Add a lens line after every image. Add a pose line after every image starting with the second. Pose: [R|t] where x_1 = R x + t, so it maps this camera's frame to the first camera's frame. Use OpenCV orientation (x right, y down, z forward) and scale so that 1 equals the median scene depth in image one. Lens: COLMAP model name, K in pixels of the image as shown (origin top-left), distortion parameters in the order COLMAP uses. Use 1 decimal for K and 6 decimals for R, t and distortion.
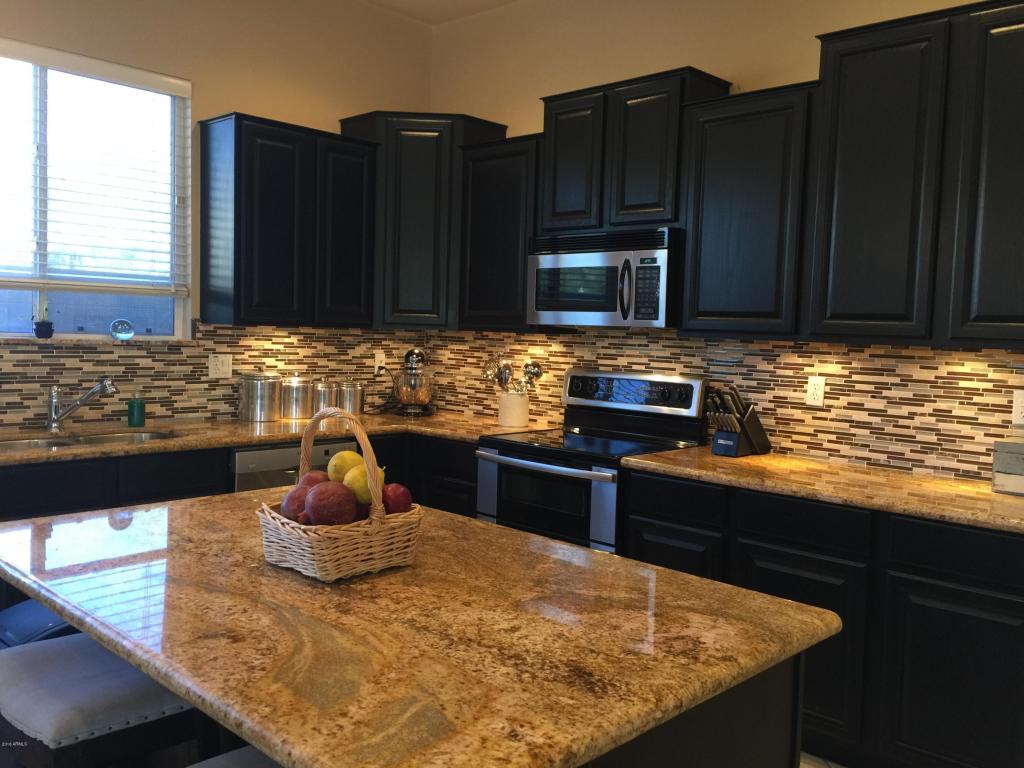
lens RADIAL K [[886.4, 0, 506.0], [0, 886.4, 379.3], [0, 0, 1]] dist [0.095219, -0.128055]
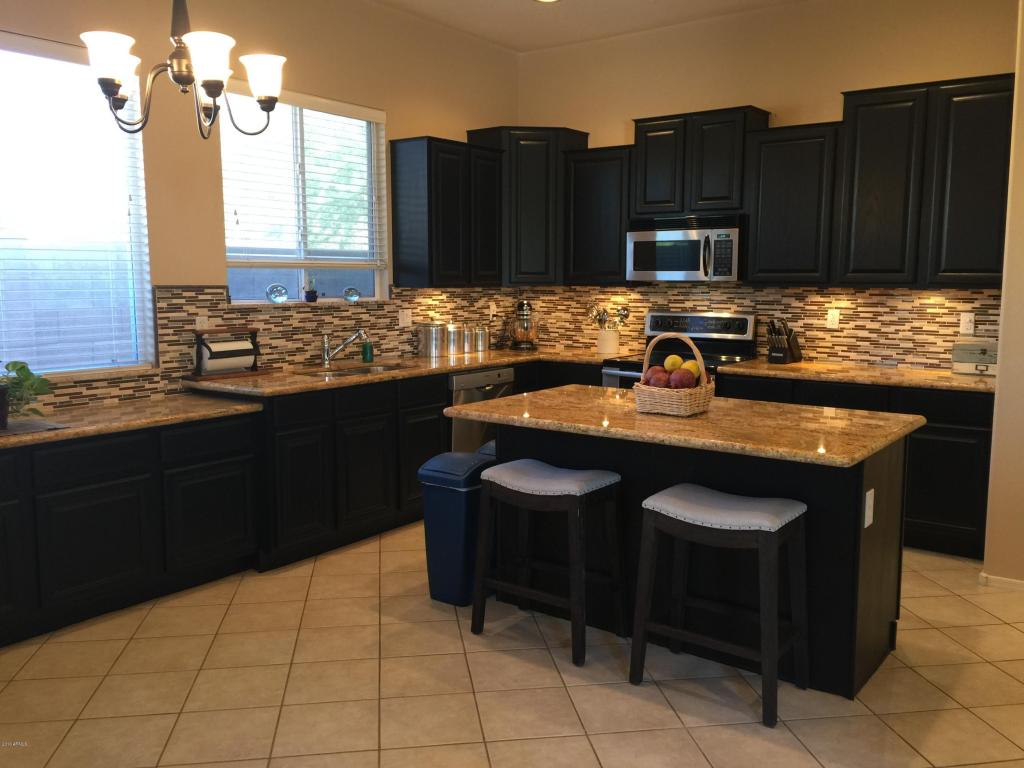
lens RADIAL K [[886.4, 0, 506.0], [0, 886.4, 379.3], [0, 0, 1]] dist [0.095219, -0.128055]
pose [[0.991446, -0.044596, 0.122660, -0.358932], [0.036931, 0.997262, 0.064065, -0.002558], [-0.125181, -0.058987, 0.990379, -0.410279]]
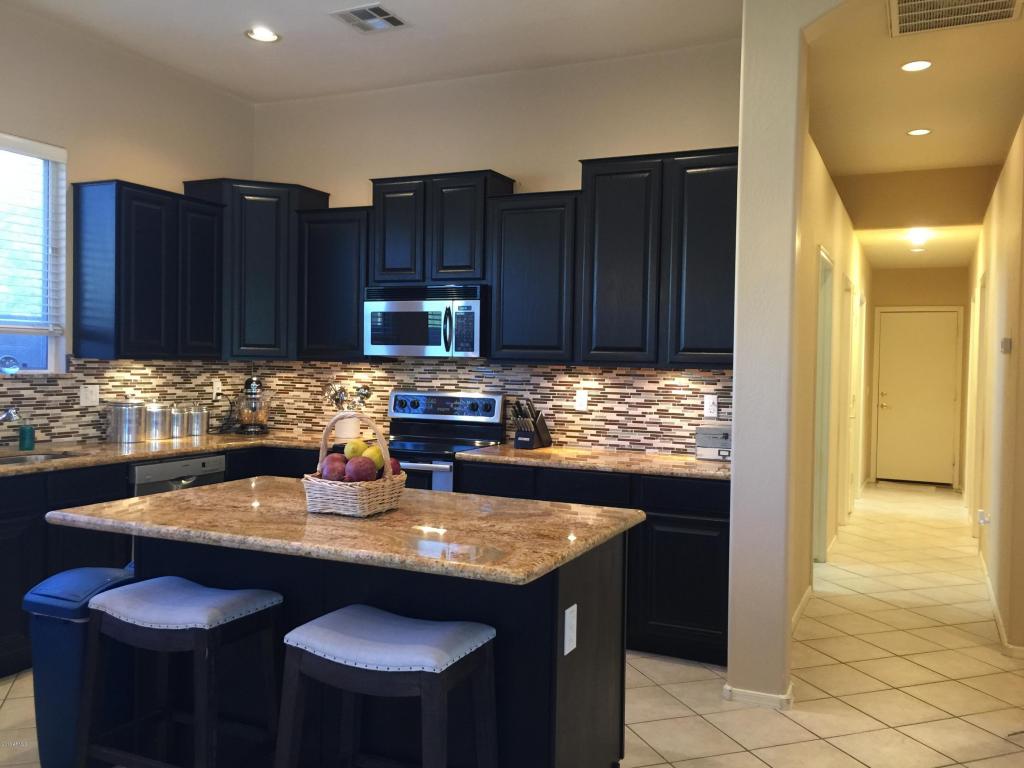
lens RADIAL K [[886.4, 0, 506.0], [0, 886.4, 379.3], [0, 0, 1]] dist [0.095219, -0.128055]
pose [[0.946640, -0.020762, 0.321624, -0.197182], [0.030172, 0.999249, -0.024299, 0.009032], [-0.320878, 0.032706, 0.946556, -0.268836]]
